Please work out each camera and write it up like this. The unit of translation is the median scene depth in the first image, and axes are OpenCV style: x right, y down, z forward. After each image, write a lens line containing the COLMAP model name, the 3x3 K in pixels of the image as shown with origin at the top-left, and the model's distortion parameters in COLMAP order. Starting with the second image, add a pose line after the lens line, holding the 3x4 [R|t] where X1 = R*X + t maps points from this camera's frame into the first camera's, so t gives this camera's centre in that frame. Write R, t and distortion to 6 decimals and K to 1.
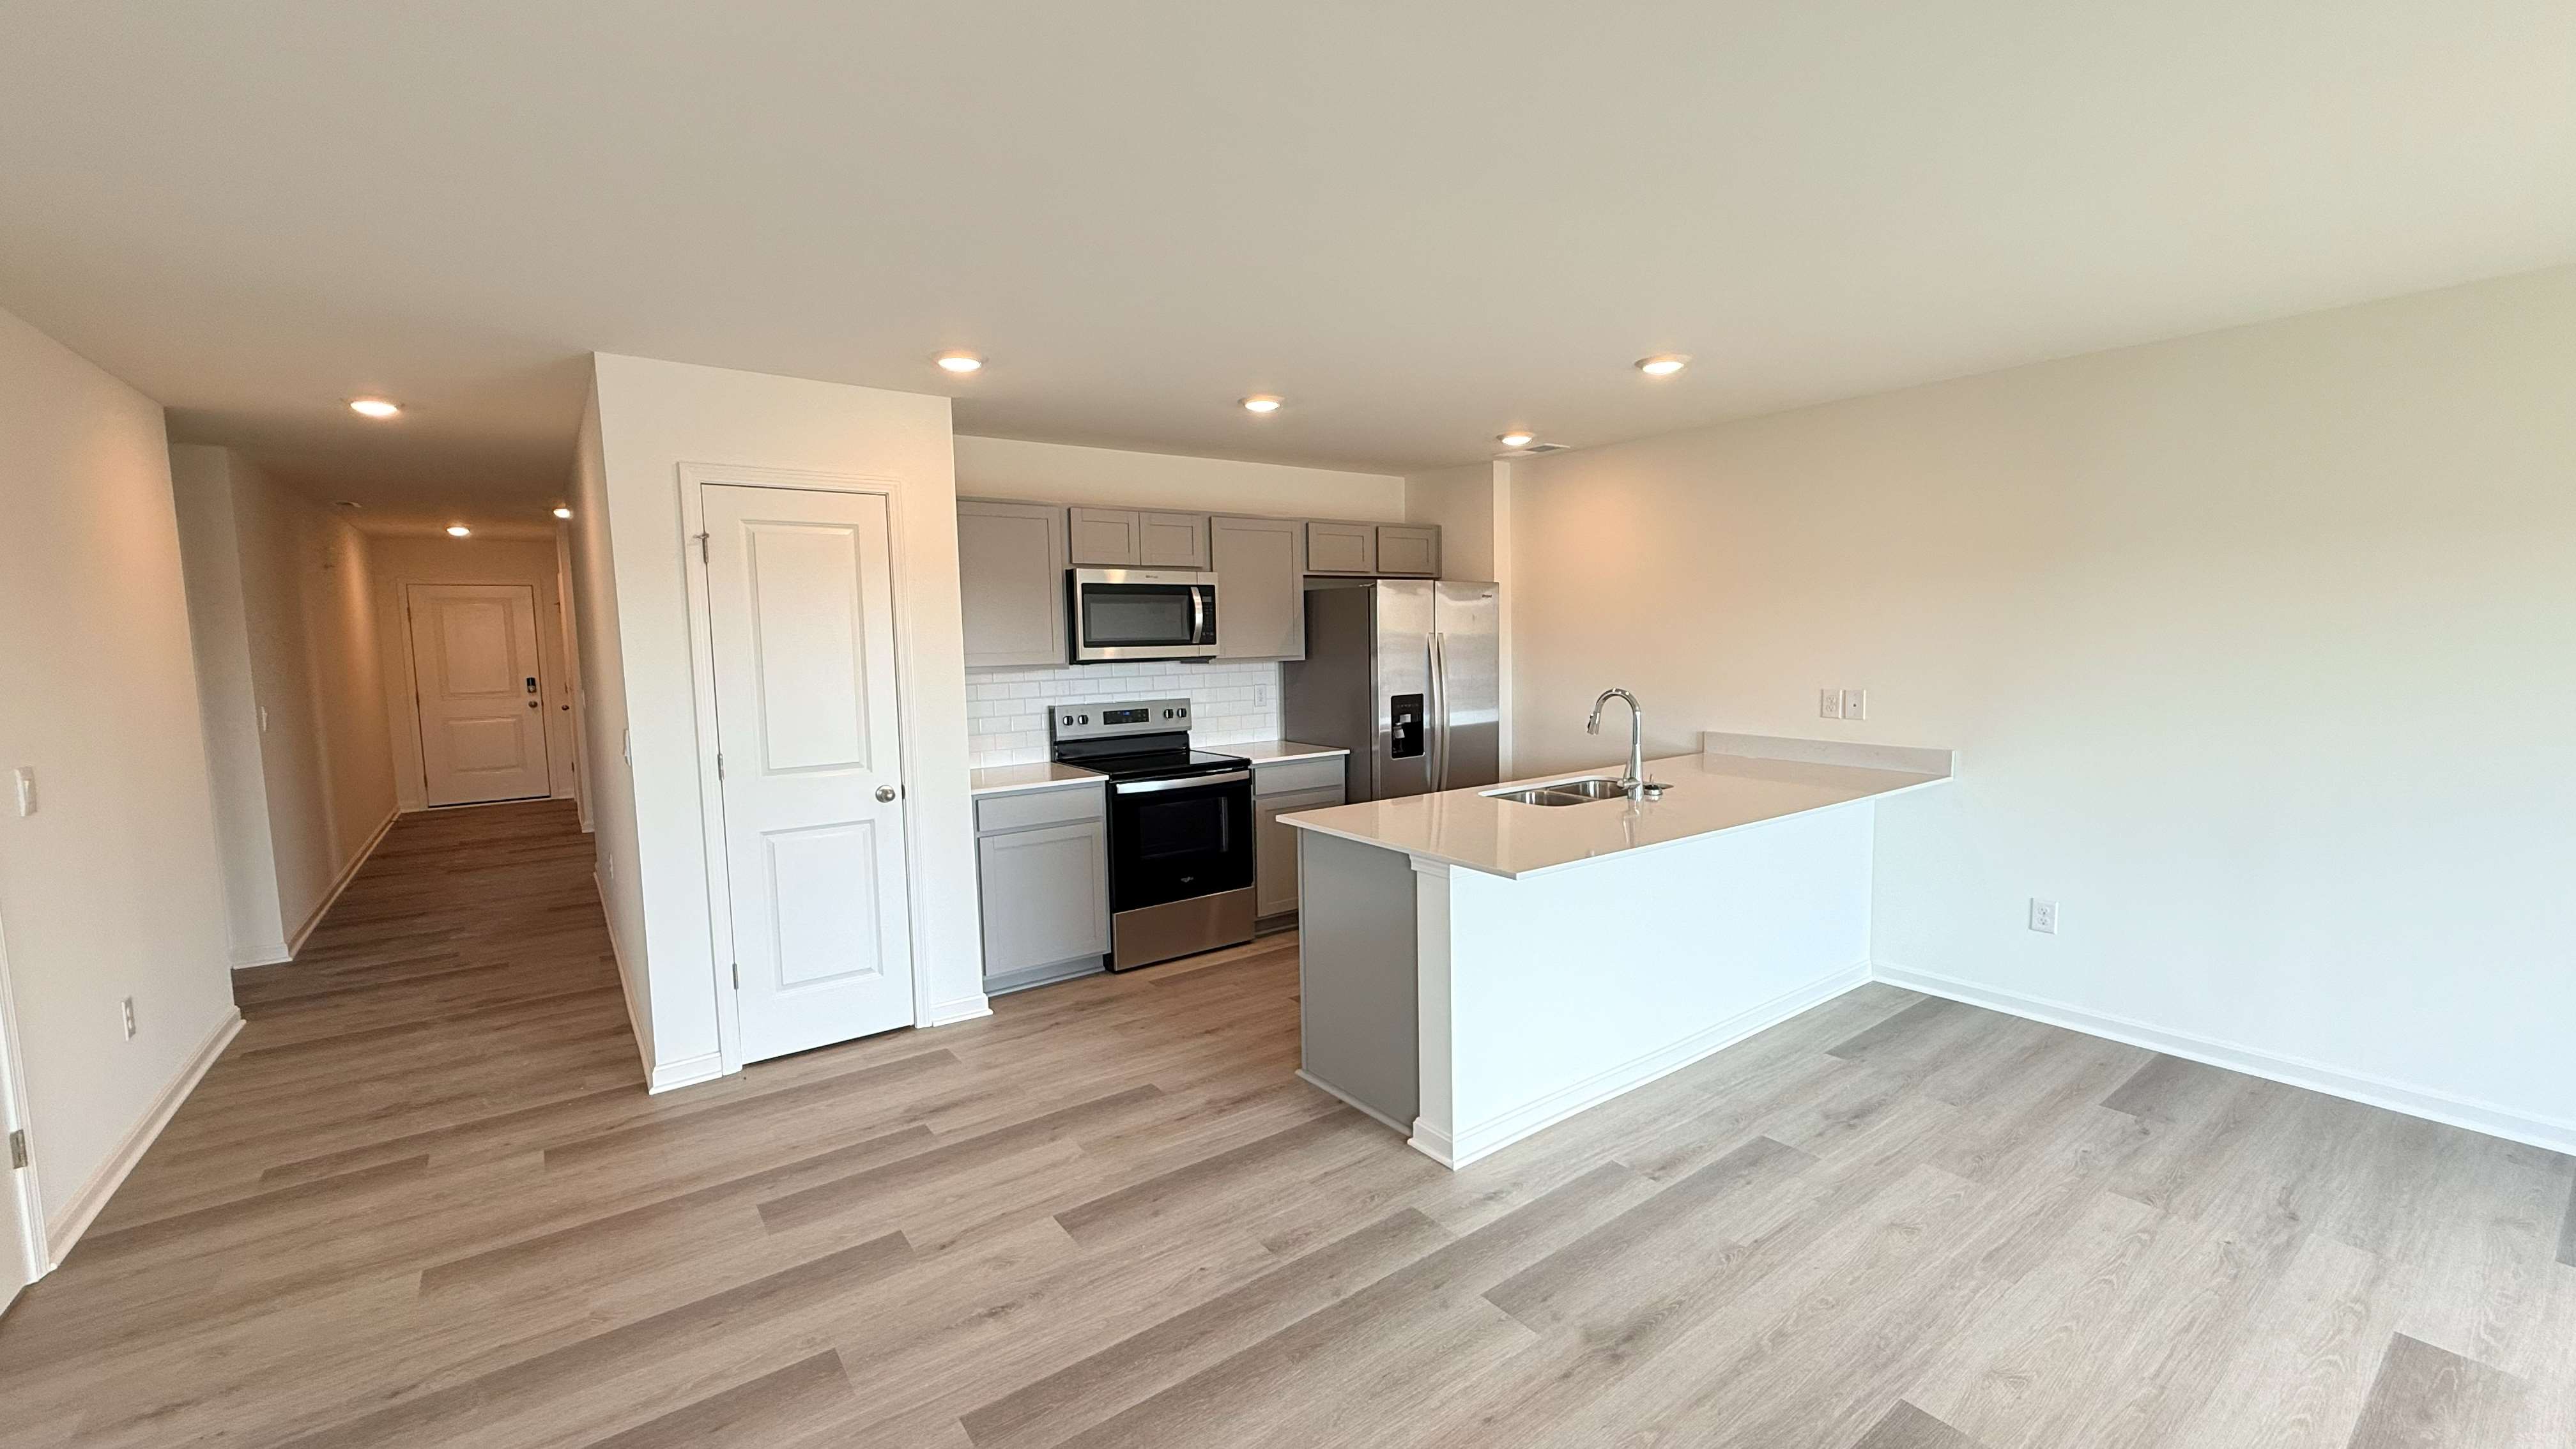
lens RADIAL K [[1024.7, 0, 1273.1], [0, 1024.7, 729.2], [0, 0, 1]] dist [0.001577, 0.000077]
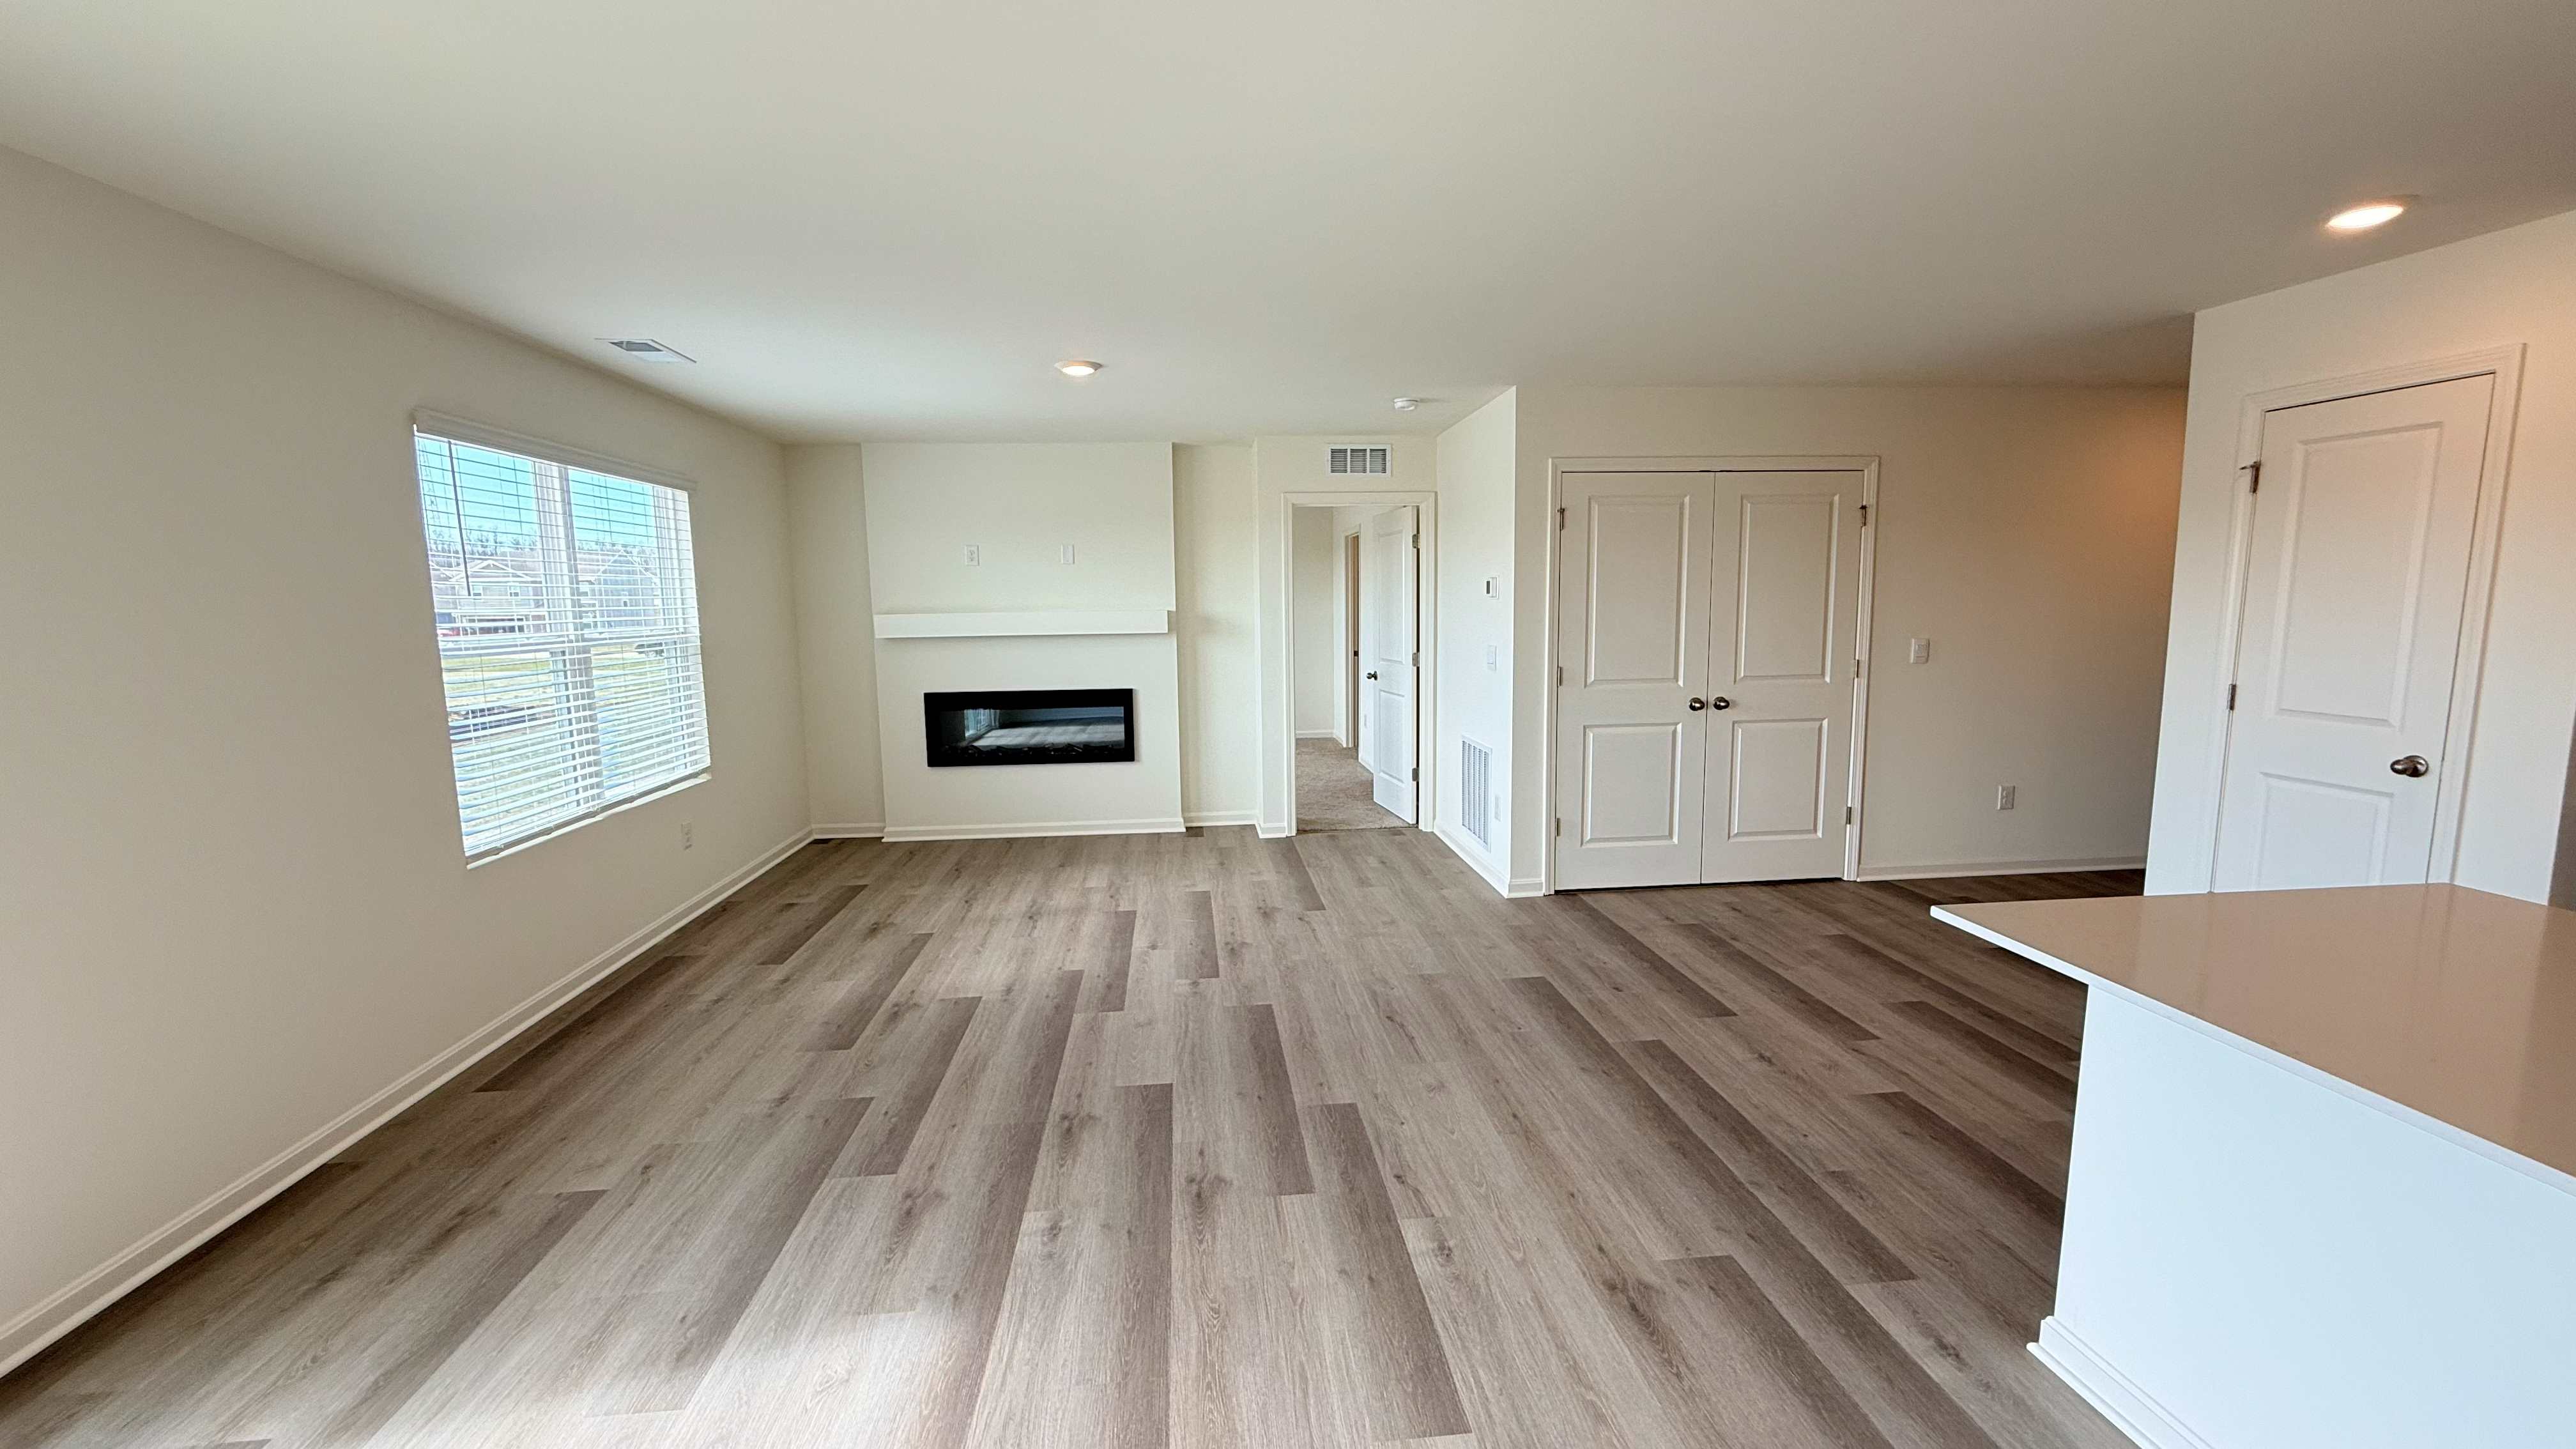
lens RADIAL K [[1020.4, 0, 1288.0], [0, 1020.4, 724.5], [0, 0, 1]] dist [0.001325, 0.000051]
pose [[-0.496271, 0.134033, -0.857759, 0.725042], [-0.060422, 0.980282, 0.188137, -0.064280], [0.866062, 0.145195, -0.478387, 0.627733]]
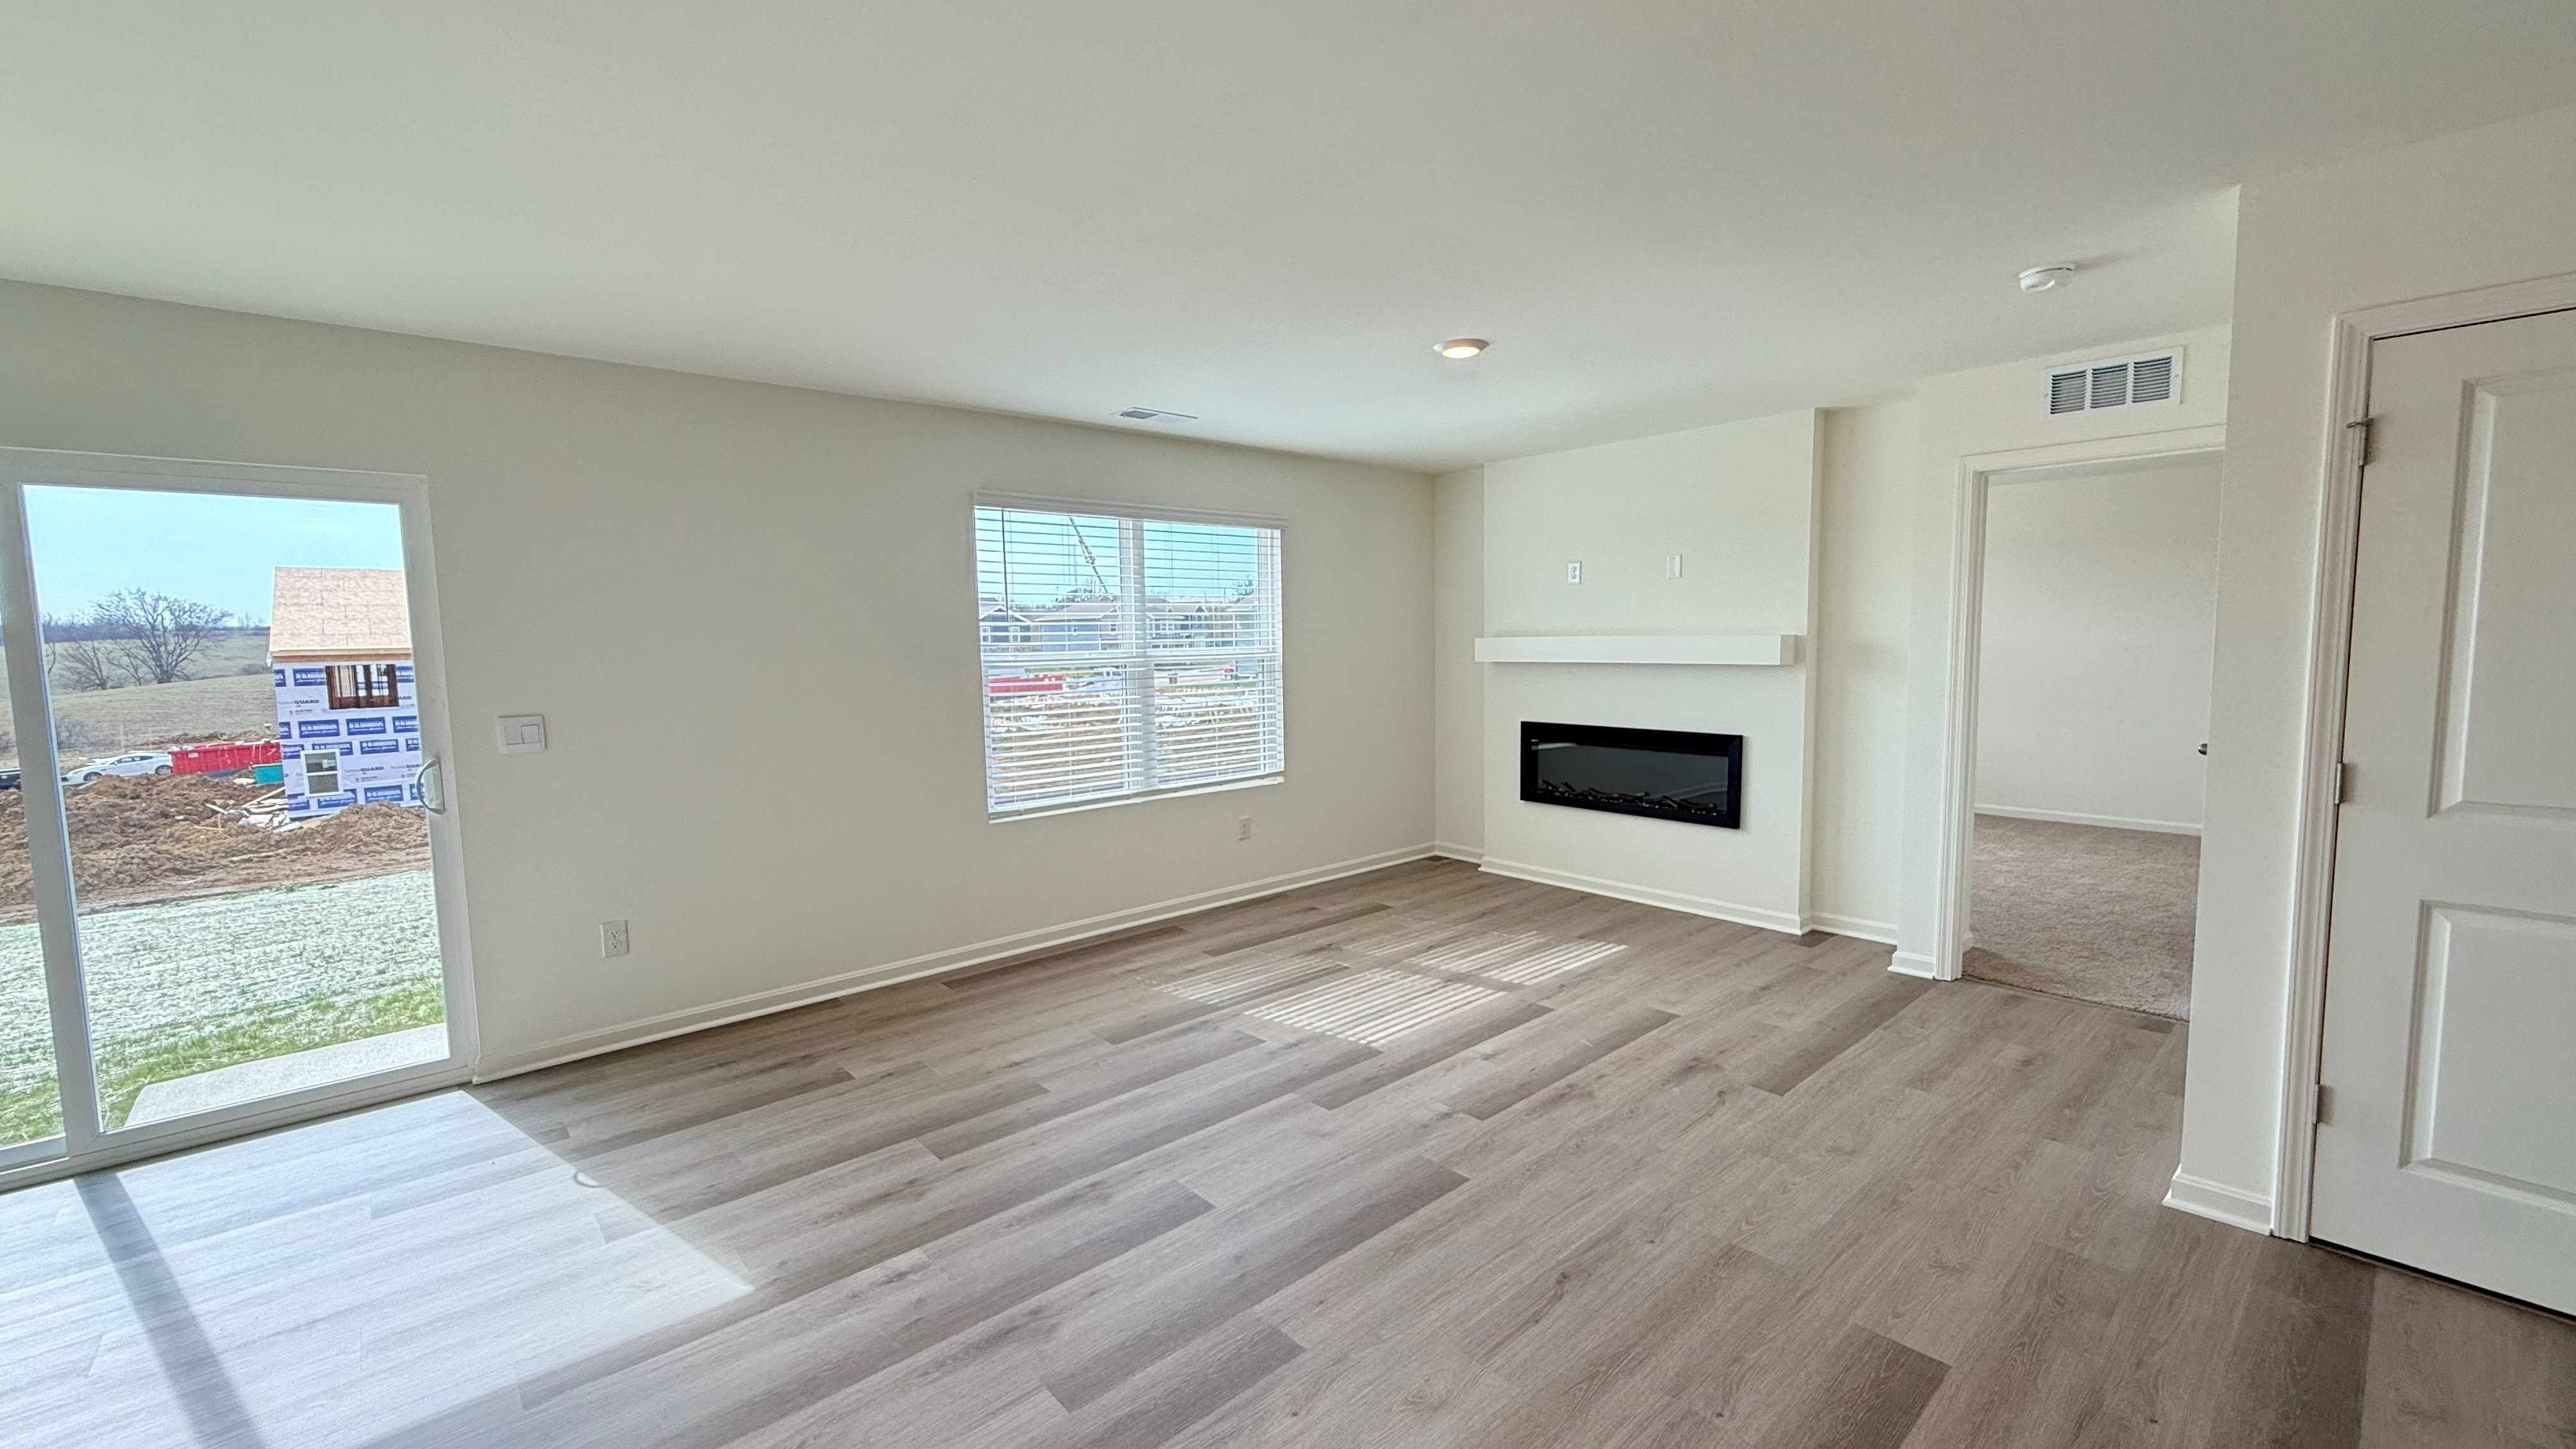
lens RADIAL K [[1031.3, 0, 1288.0], [0, 1031.3, 724.5], [0, 0, 1]] dist [0.001199, 0.000014]
pose [[-0.993541, 0.044959, -0.104191, 0.118593], [0.024976, 0.982289, 0.185698, -0.063617], [0.110694, 0.181896, -0.977067, 0.813496]]
